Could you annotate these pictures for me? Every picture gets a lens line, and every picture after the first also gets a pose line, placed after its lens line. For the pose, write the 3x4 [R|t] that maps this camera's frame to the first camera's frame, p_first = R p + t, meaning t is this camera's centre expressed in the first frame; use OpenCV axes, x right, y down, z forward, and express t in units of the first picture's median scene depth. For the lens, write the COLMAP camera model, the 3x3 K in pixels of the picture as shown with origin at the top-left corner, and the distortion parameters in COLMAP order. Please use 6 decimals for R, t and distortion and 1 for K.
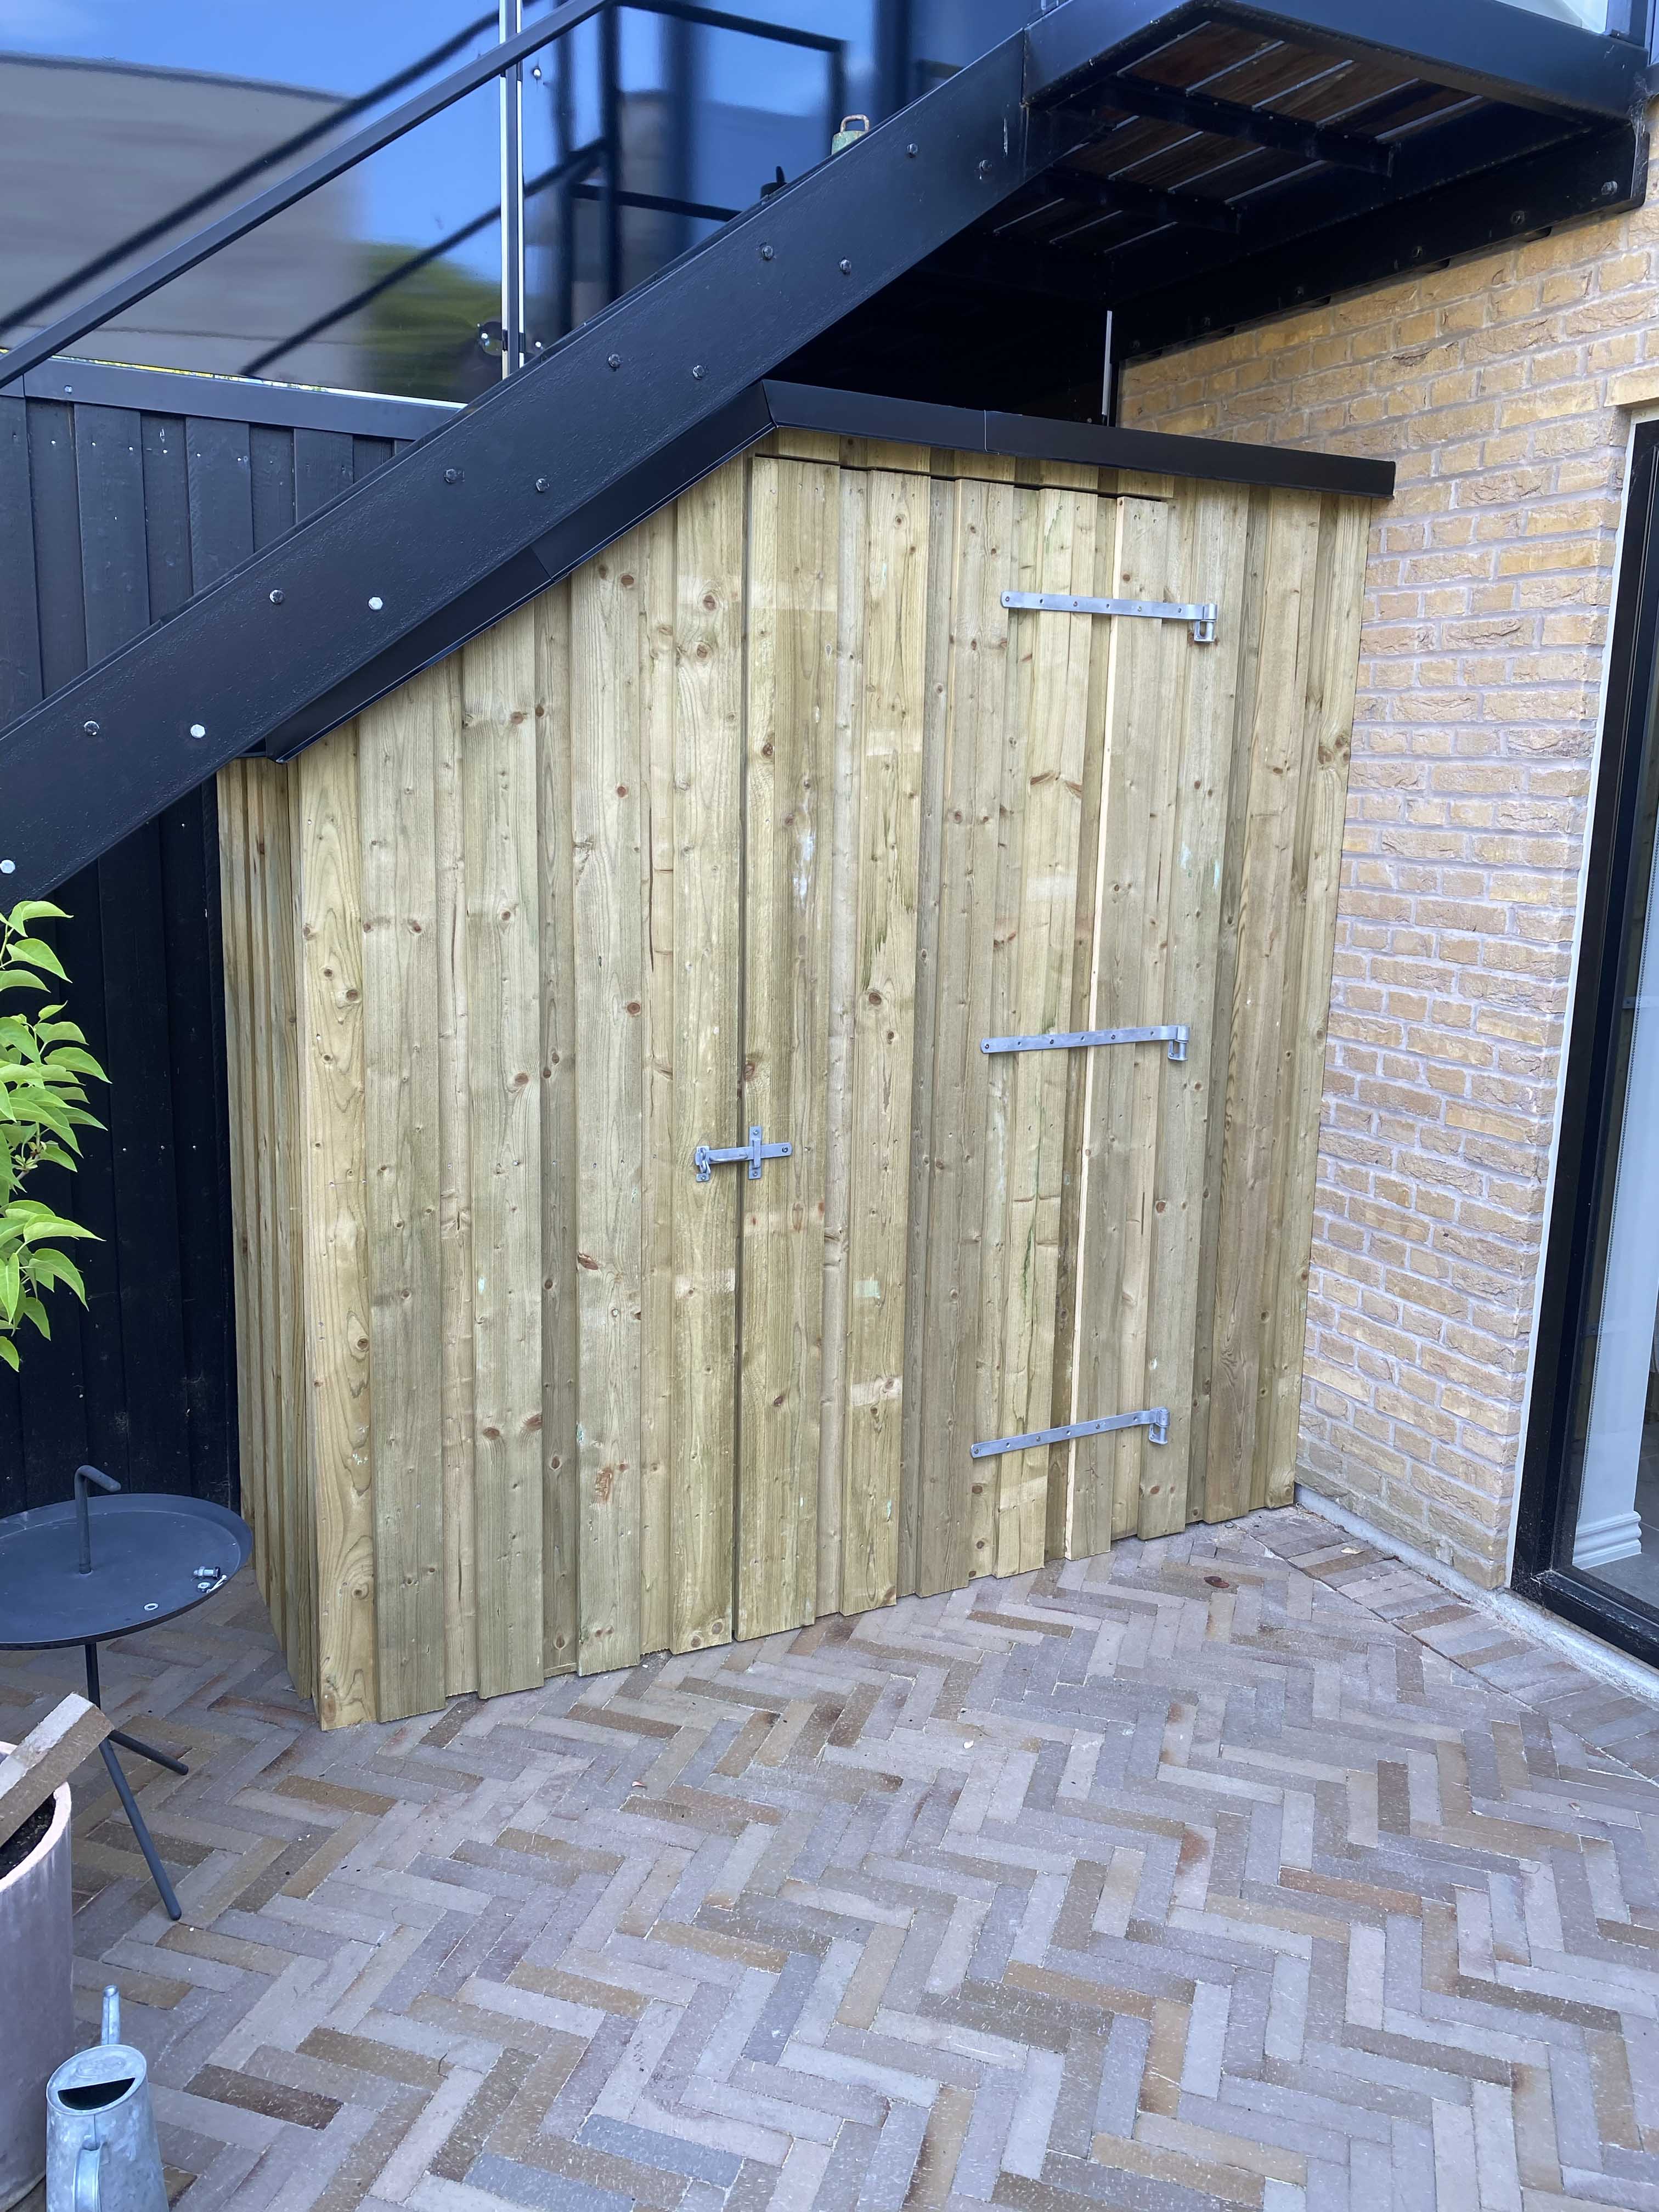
lens RADIAL K [[1750.8, 0, 834.7], [0, 1750.8, 1103.2], [0, 0, 1]] dist [0.044580, -0.010974]
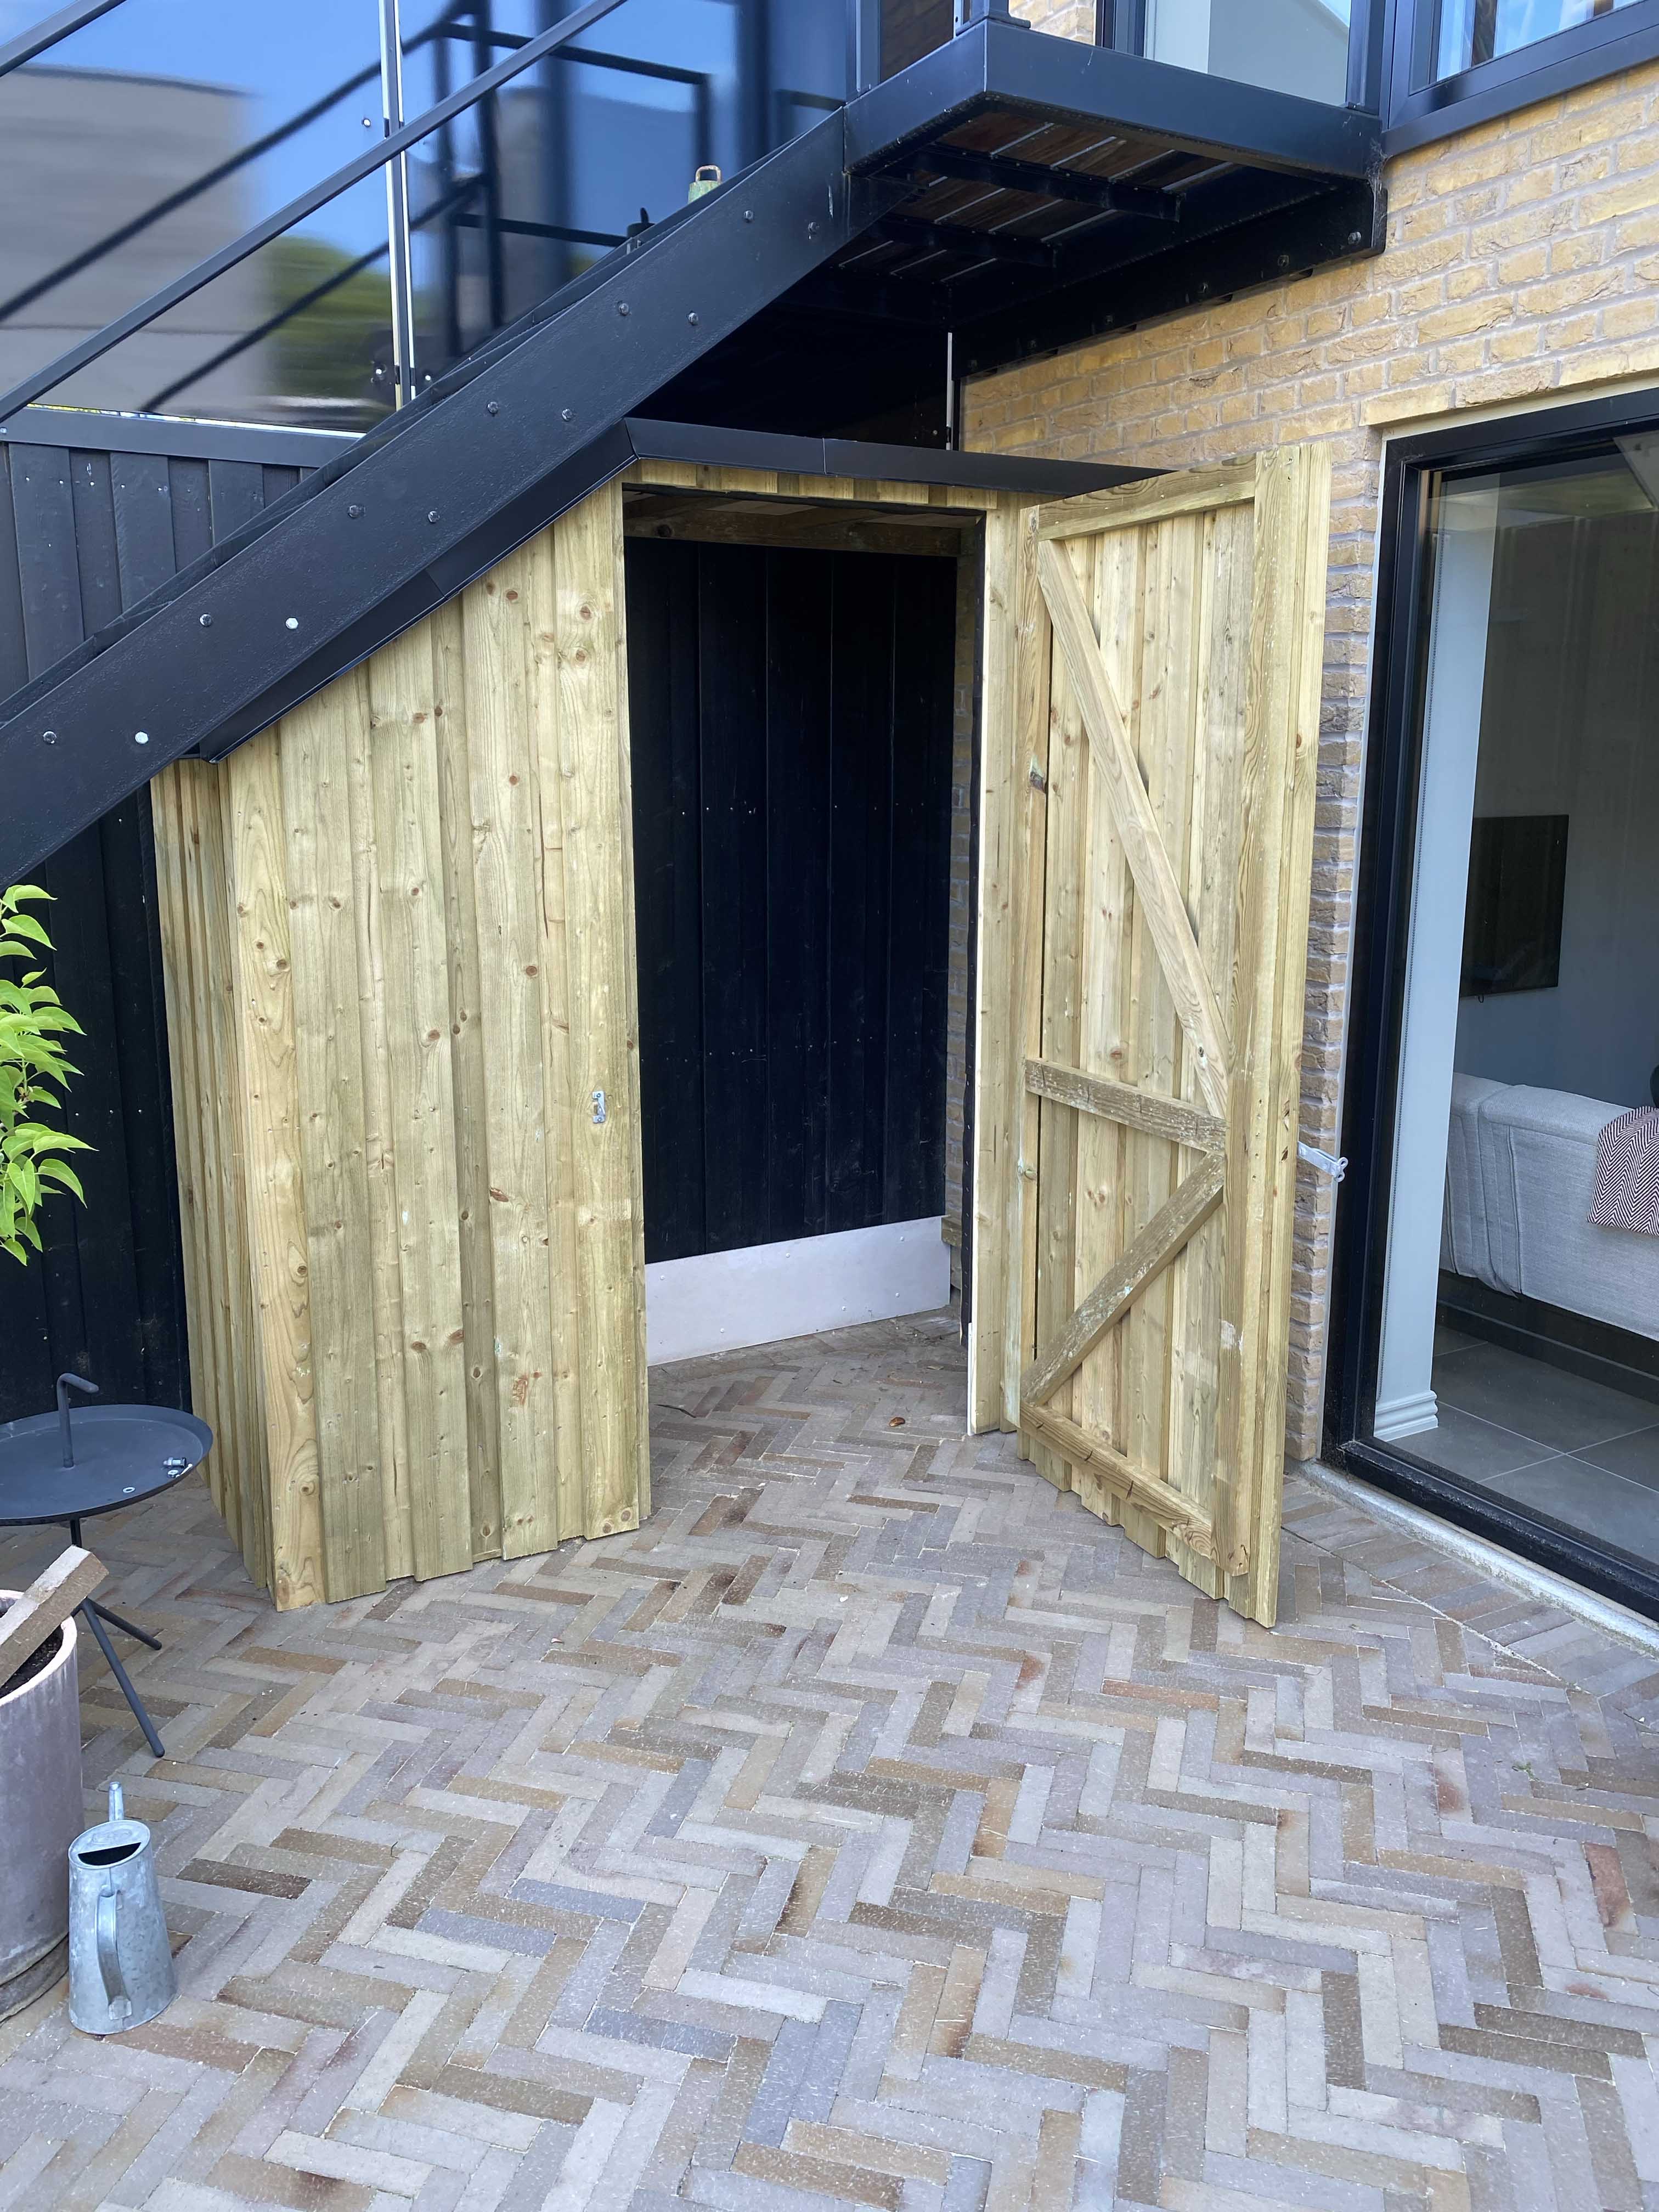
lens RADIAL K [[1750.8, 0, 826.4], [0, 1750.8, 1105.3], [0, 0, 1]] dist [0.044580, -0.010974]
pose [[0.998803, -0.031794, 0.037180, 0.032642], [0.031333, 0.999425, 0.012924, 0.025293], [-0.037570, -0.011744, 0.999225, -0.152415]]
